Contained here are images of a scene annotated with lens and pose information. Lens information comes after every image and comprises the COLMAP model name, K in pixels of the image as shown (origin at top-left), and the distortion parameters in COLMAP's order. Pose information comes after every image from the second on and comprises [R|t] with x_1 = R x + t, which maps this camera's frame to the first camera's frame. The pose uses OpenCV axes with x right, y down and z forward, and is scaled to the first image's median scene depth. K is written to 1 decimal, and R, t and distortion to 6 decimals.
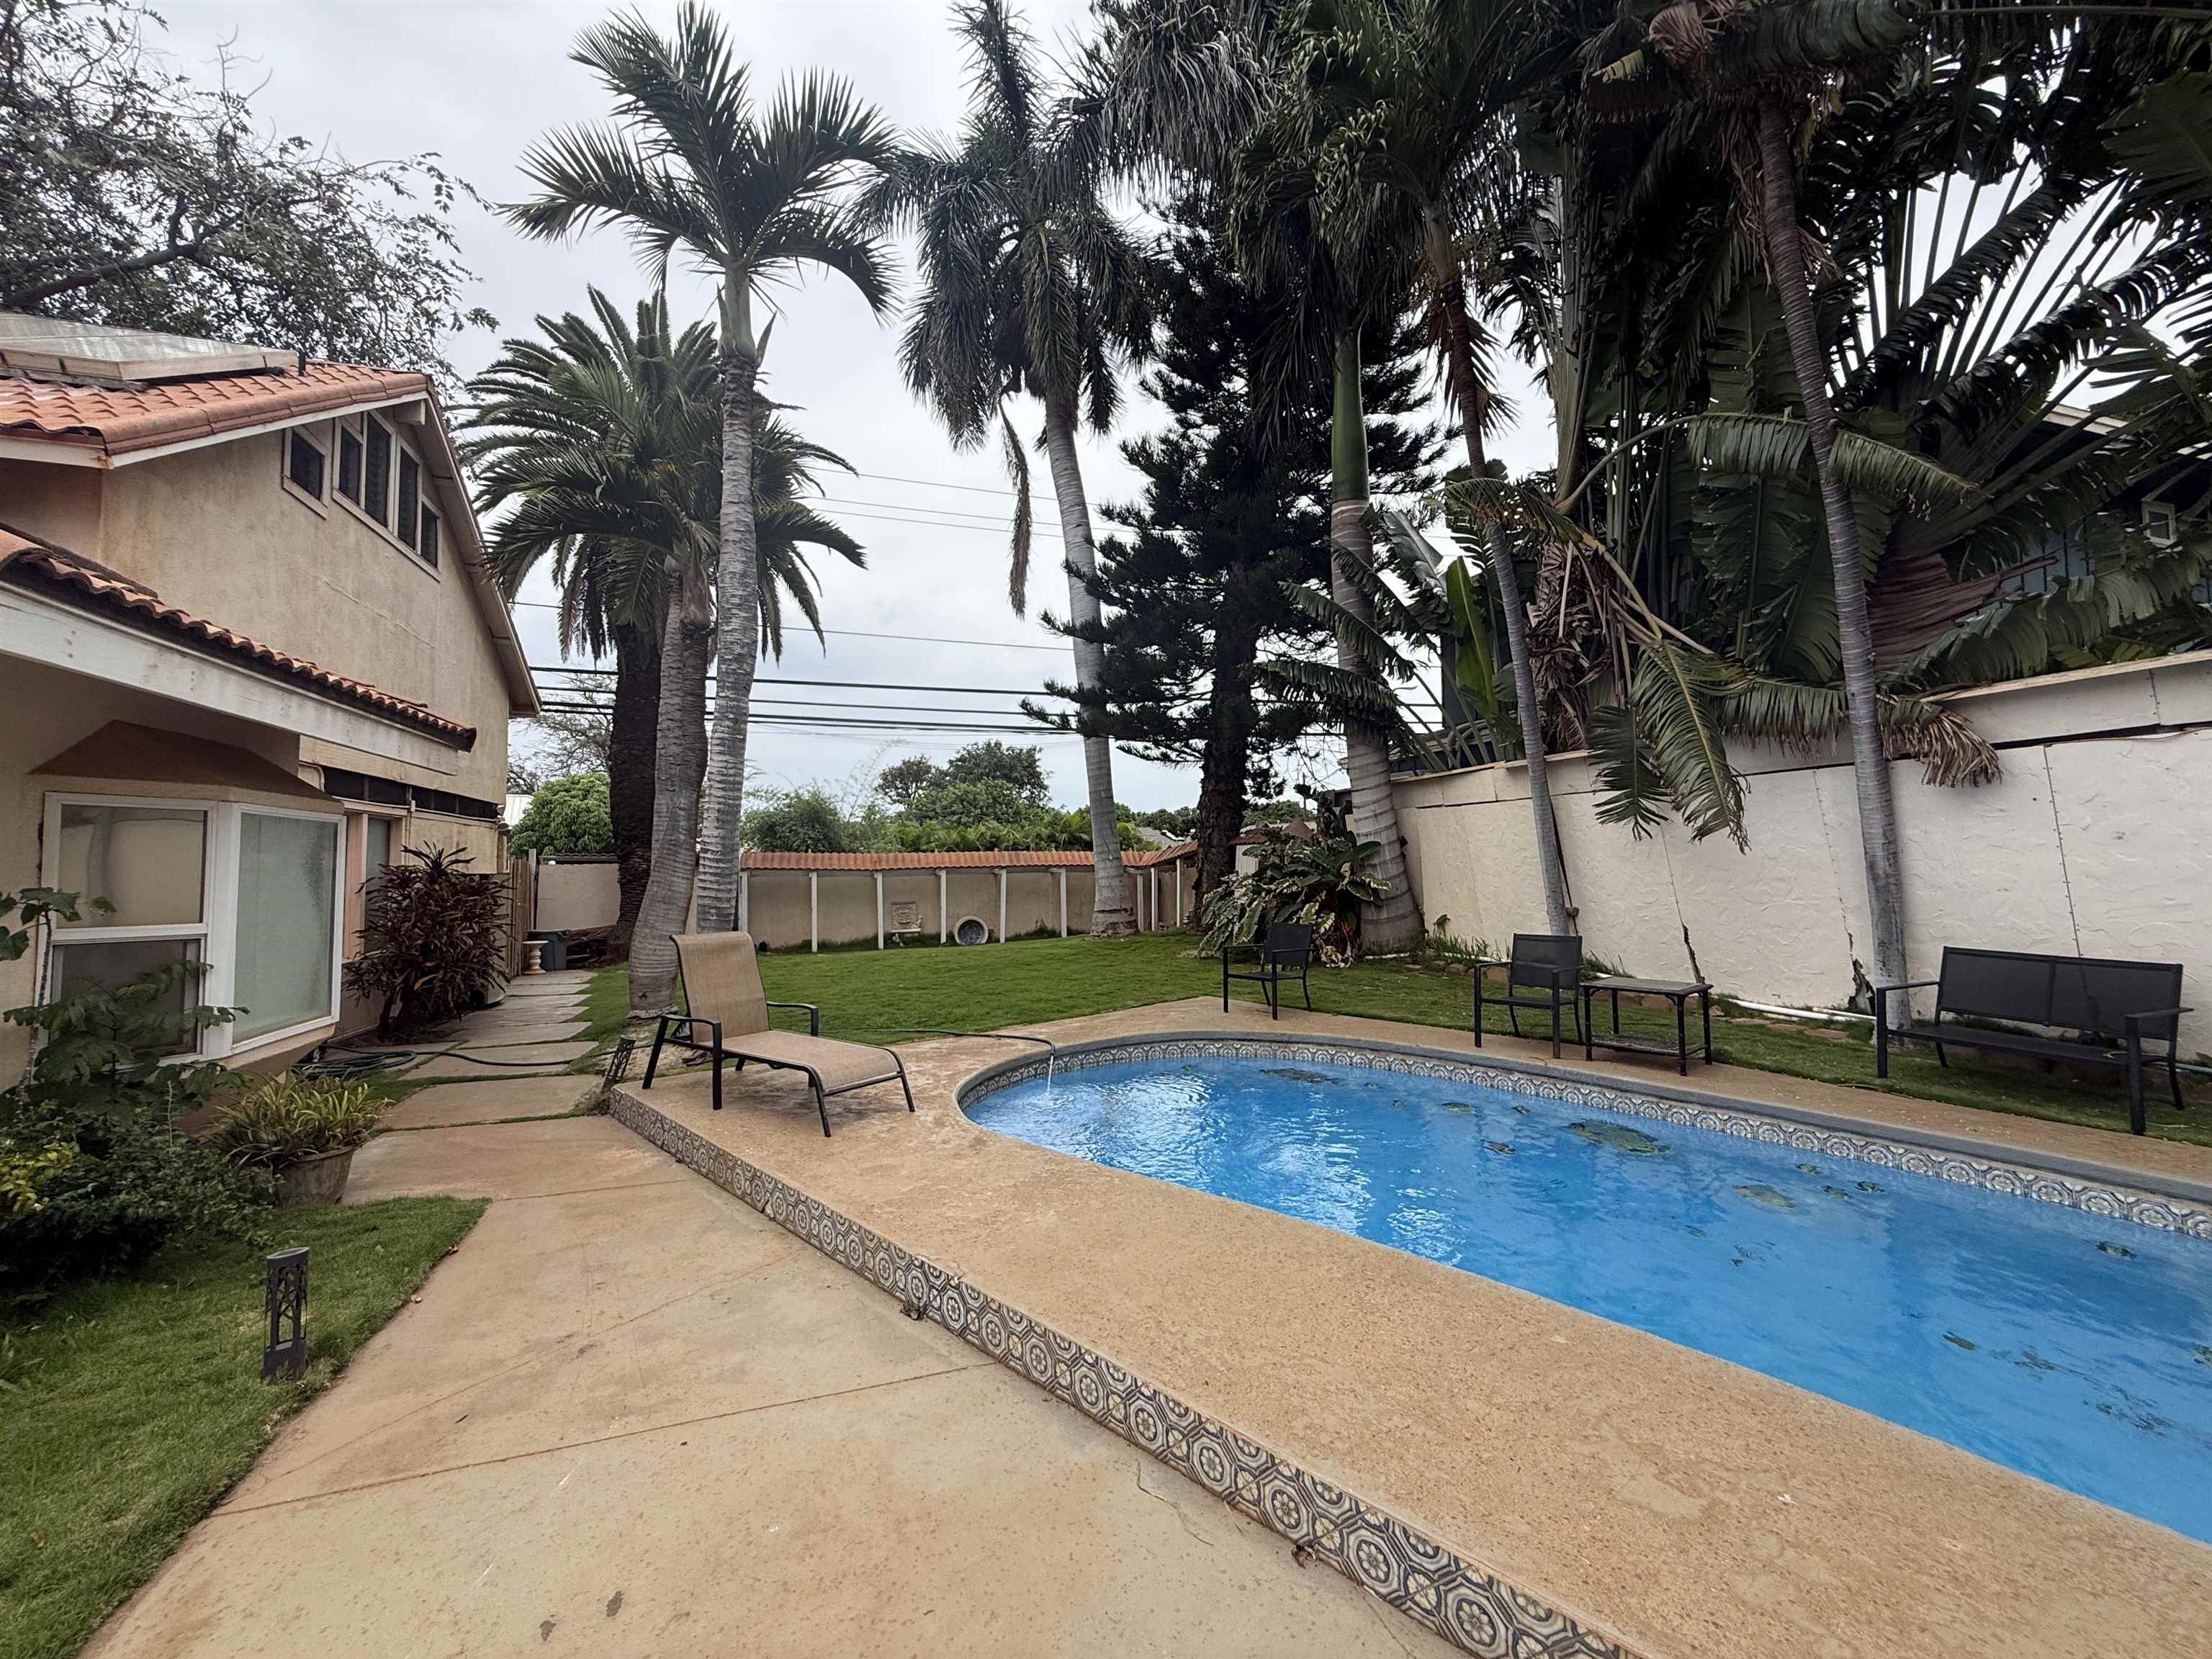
lens RADIAL K [[881.7, 0, 1095.8], [0, 881.7, 827.4], [0, 0, 1]] dist [-0.000188, 0.000209]
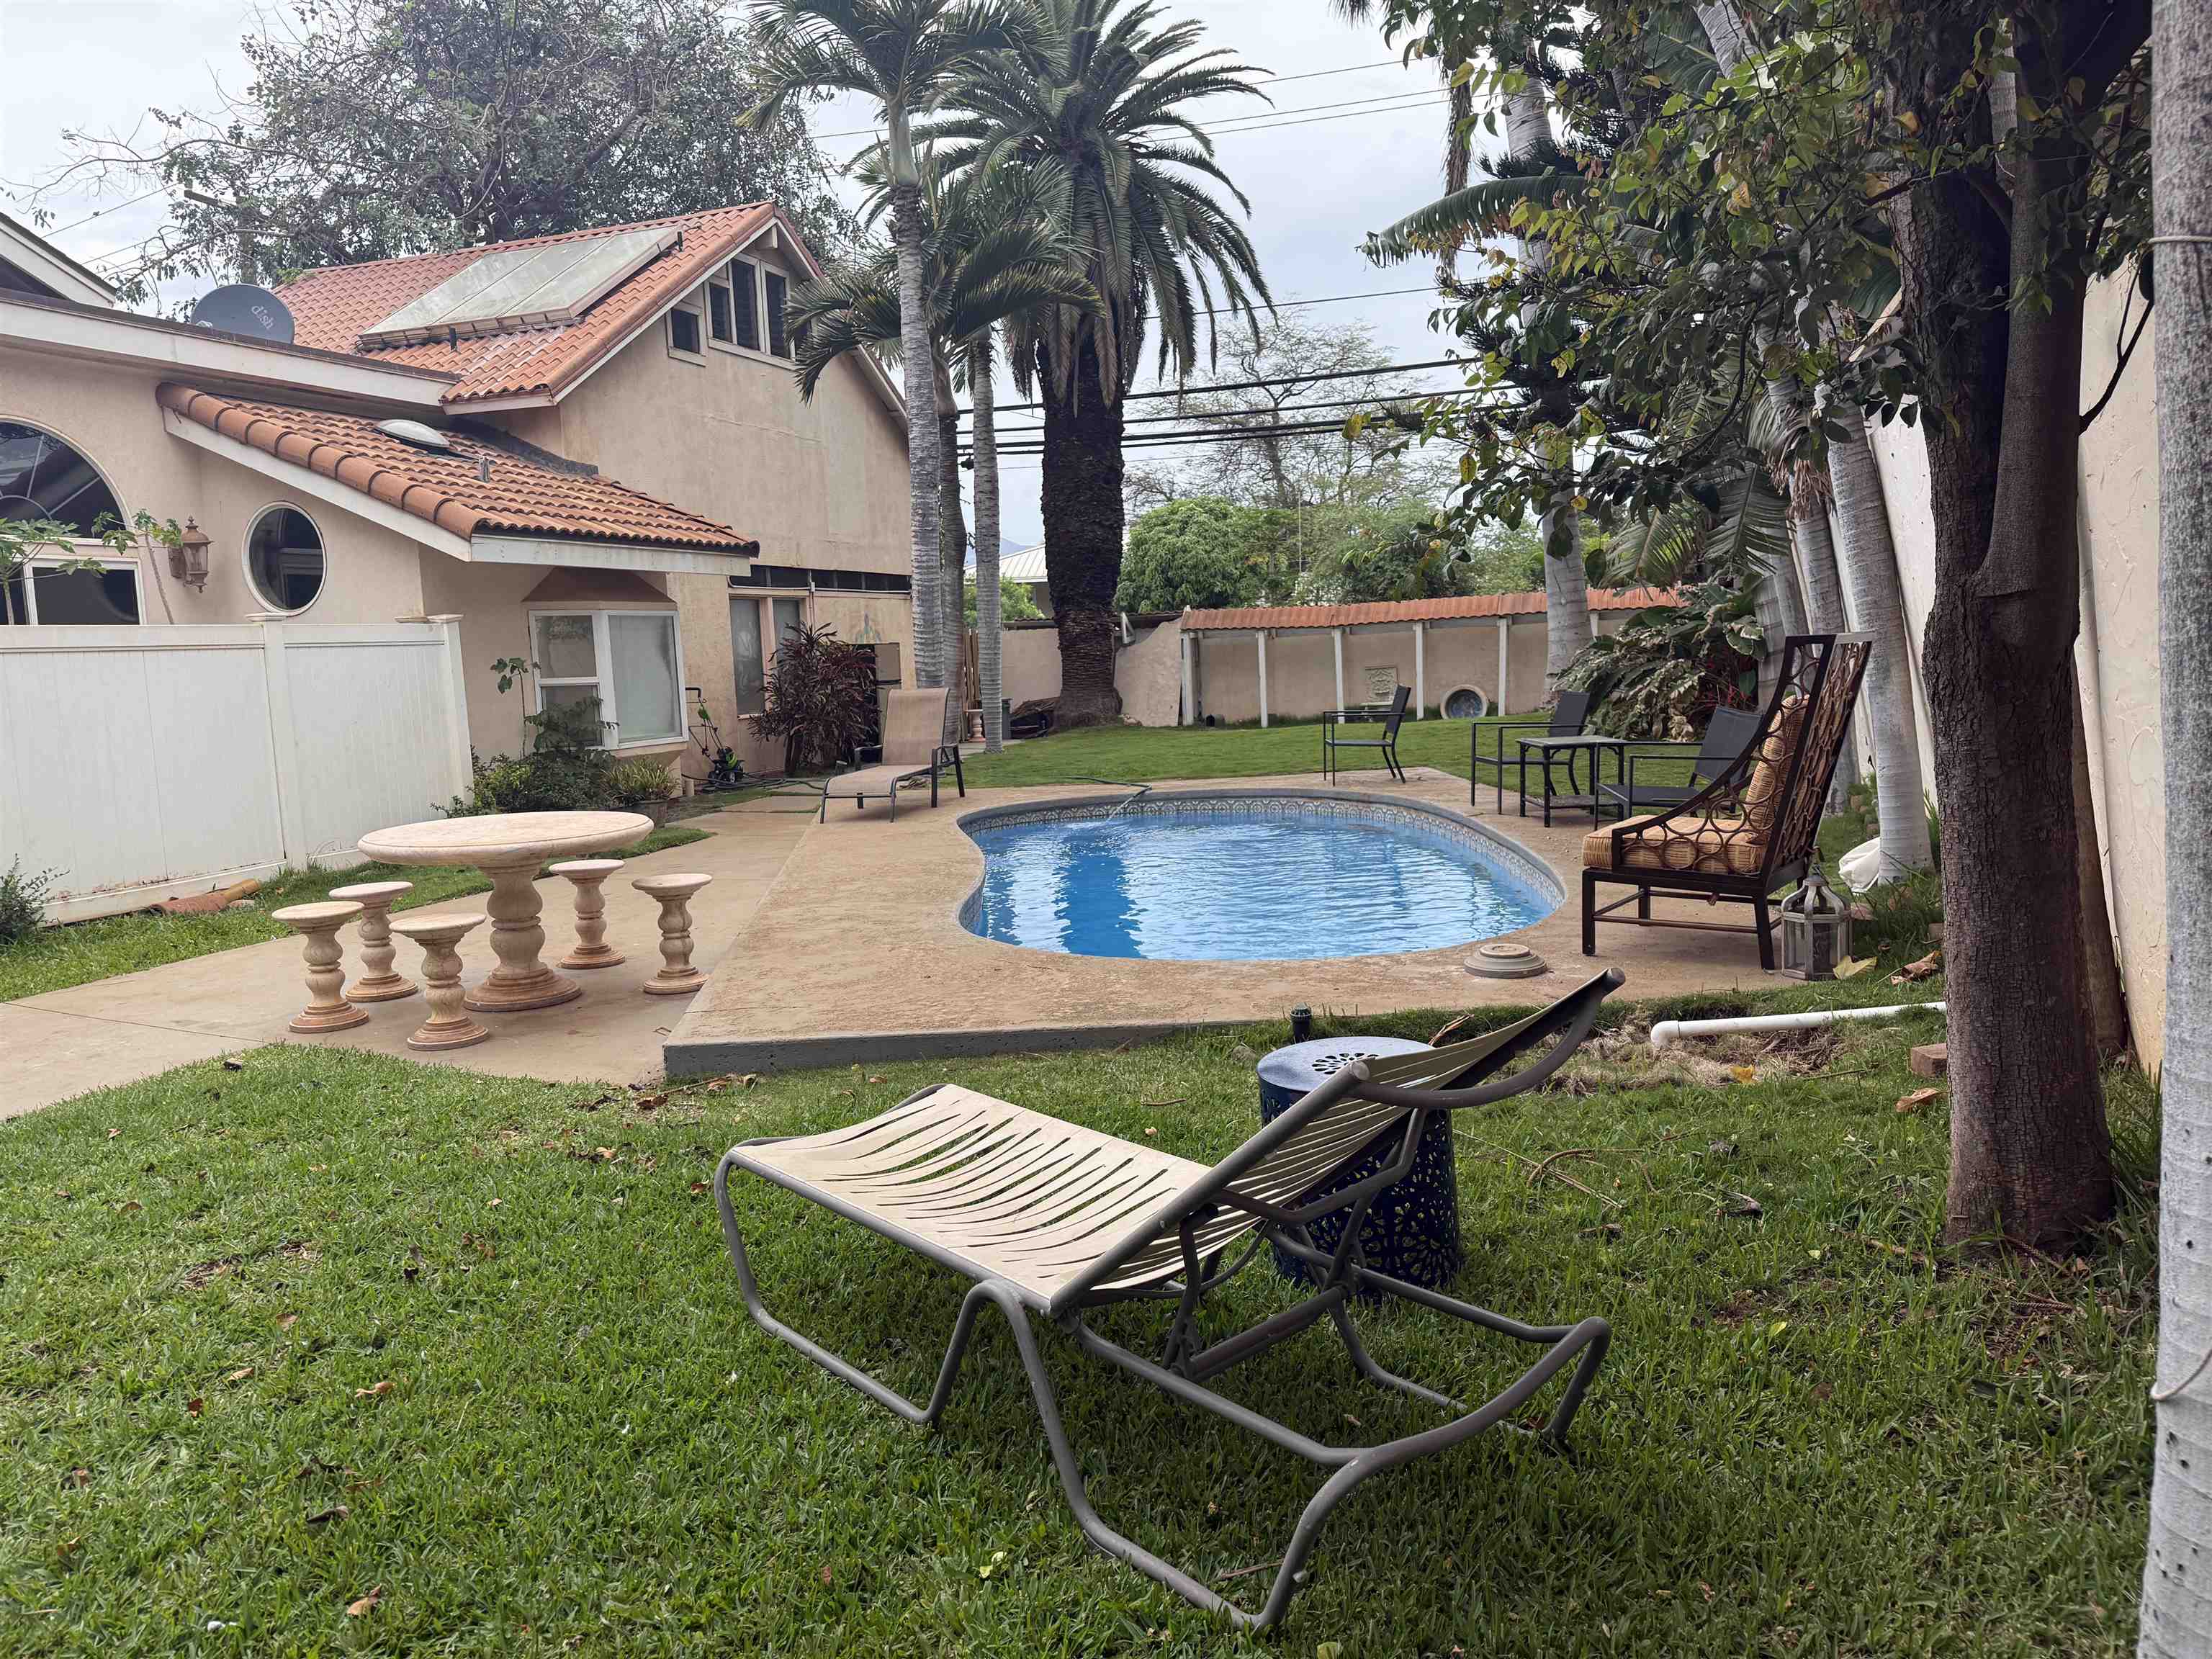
lens RADIAL K [[1546.5, 0, 1108.1], [0, 1546.5, 849.6], [0, 0, 1]] dist [0.096330, -0.189106]
pose [[0.785895, 0.062419, -0.615201, 0.872289], [0.059859, 0.982540, 0.176158, -0.022242], [0.615455, -0.175267, 0.768437, -0.429400]]
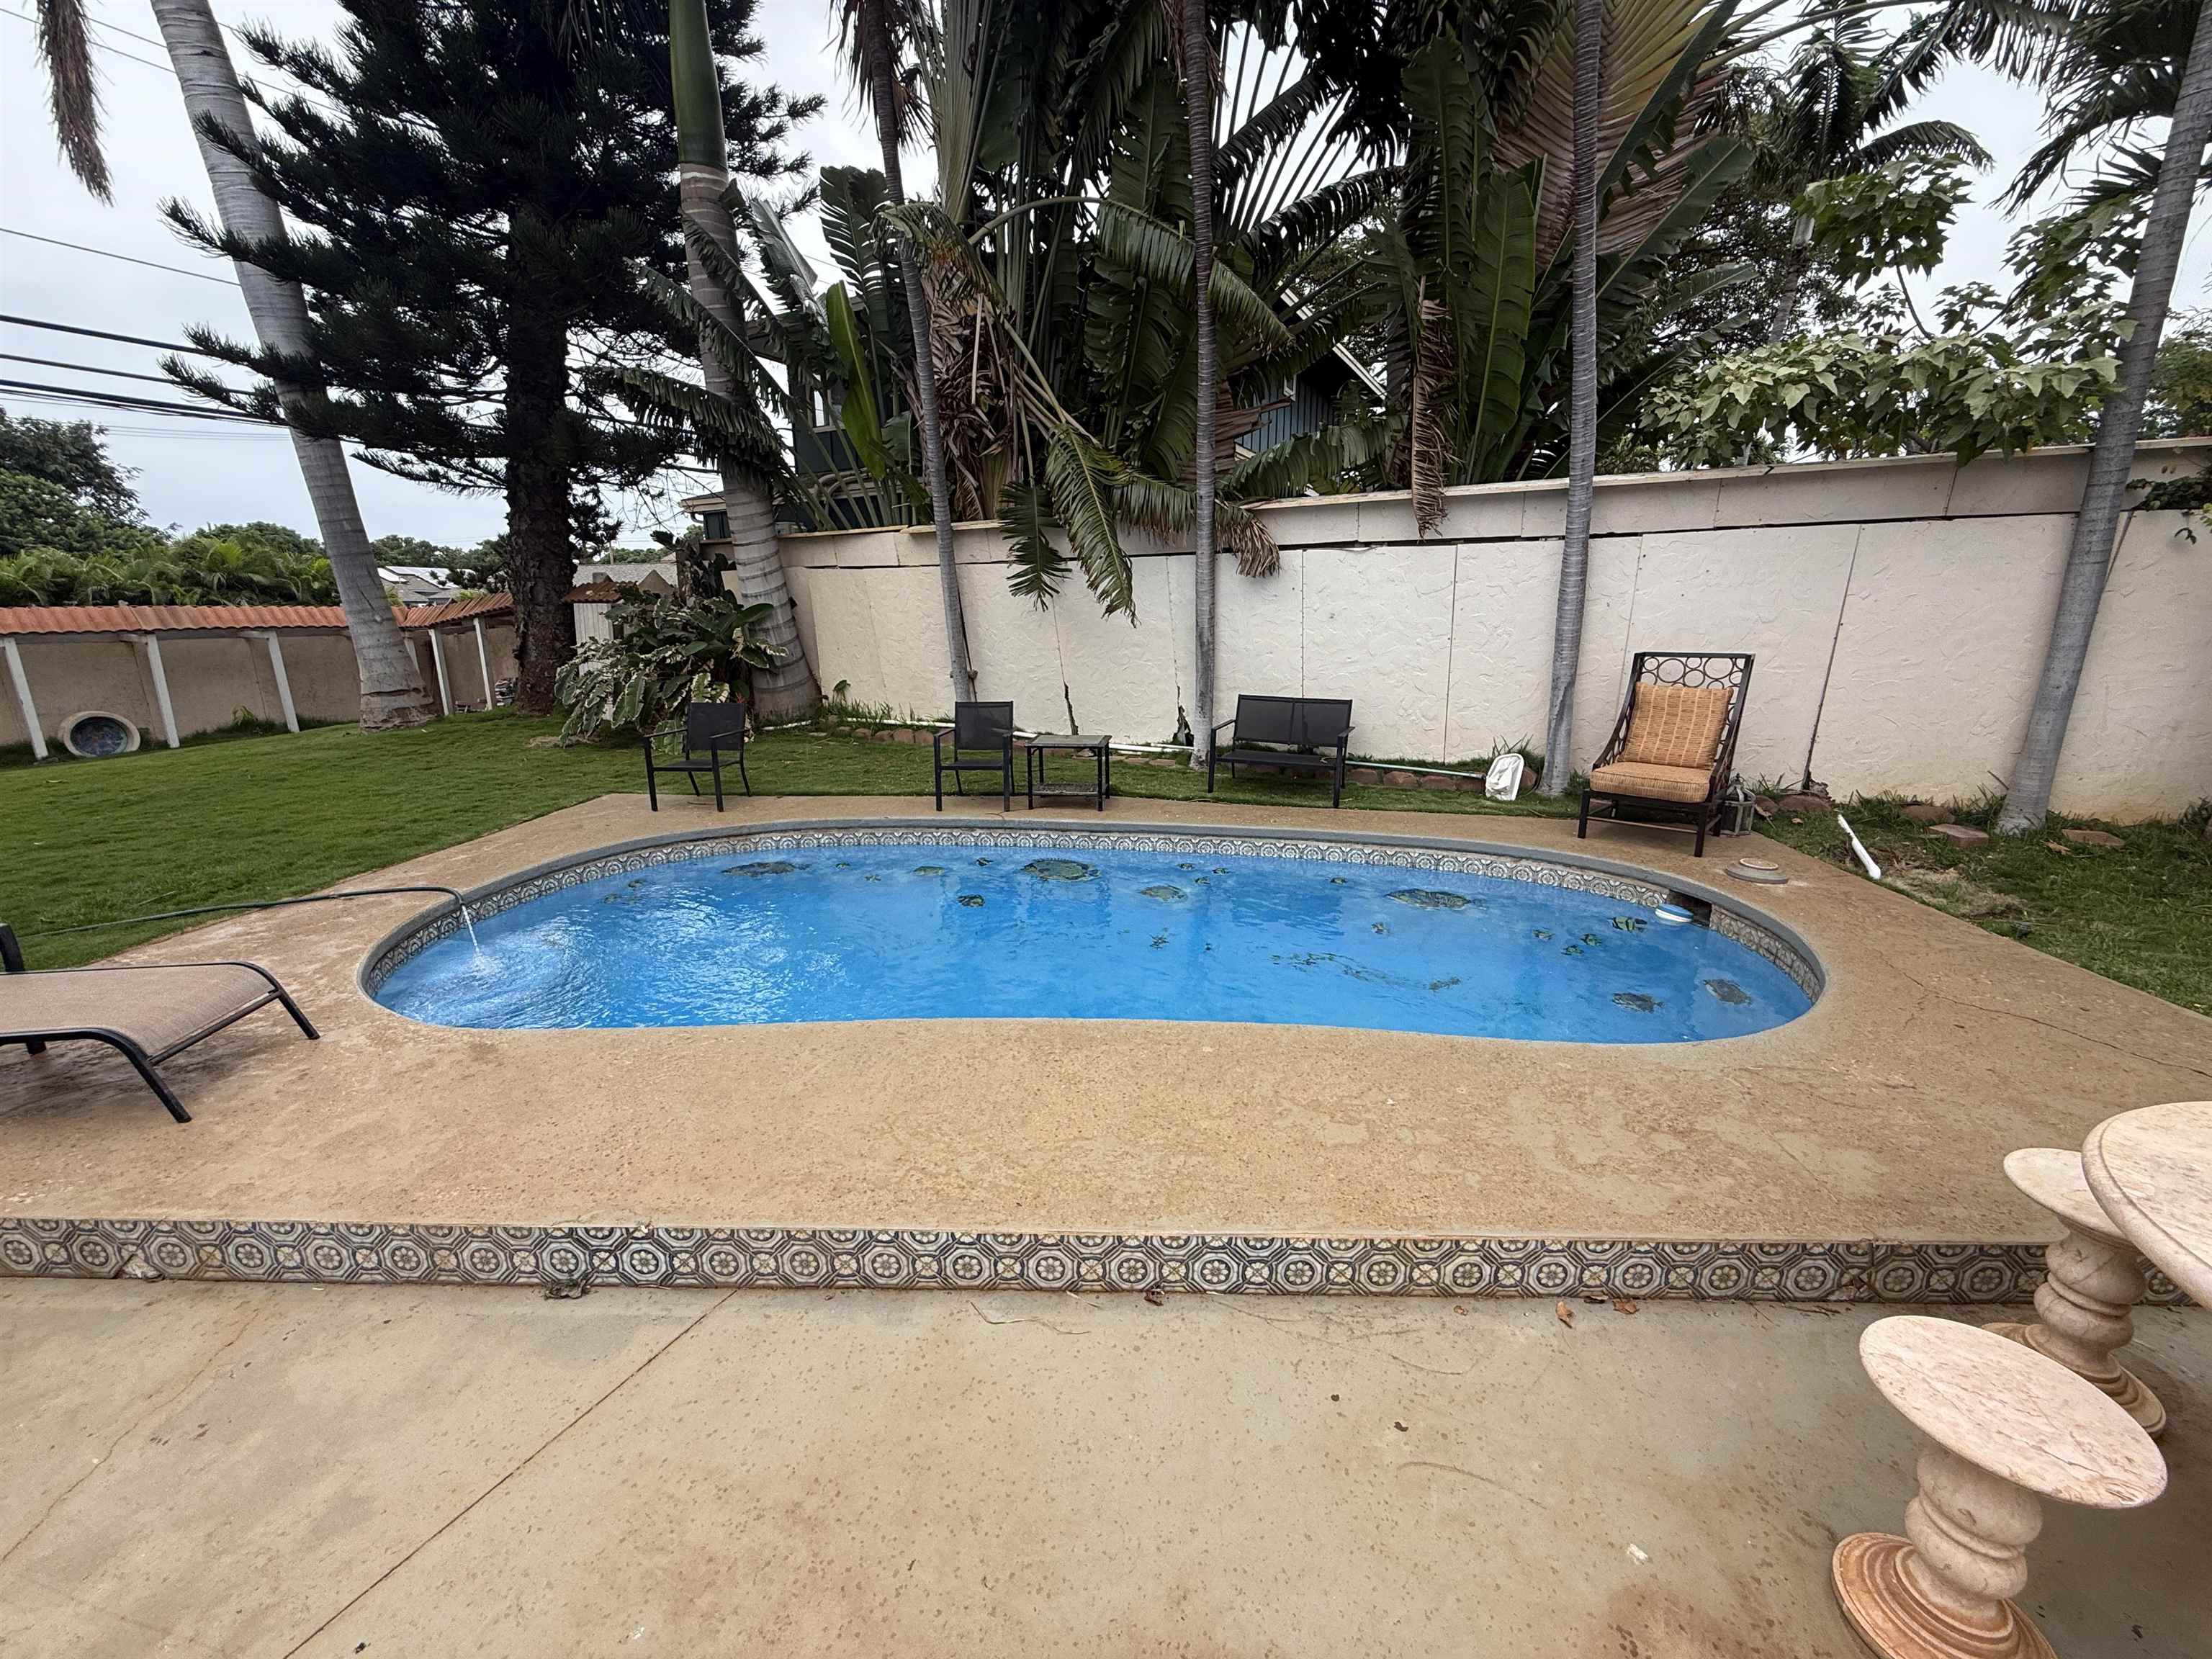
lens RADIAL K [[881.7, 0, 1095.8], [0, 881.7, 827.4], [0, 0, 1]] dist [-0.000188, 0.000209]
pose [[0.724534, -0.163445, 0.669580, -0.114138], [-0.029170, 0.963334, 0.266715, -0.018418], [-0.688622, -0.212776, 0.693200, 0.086243]]
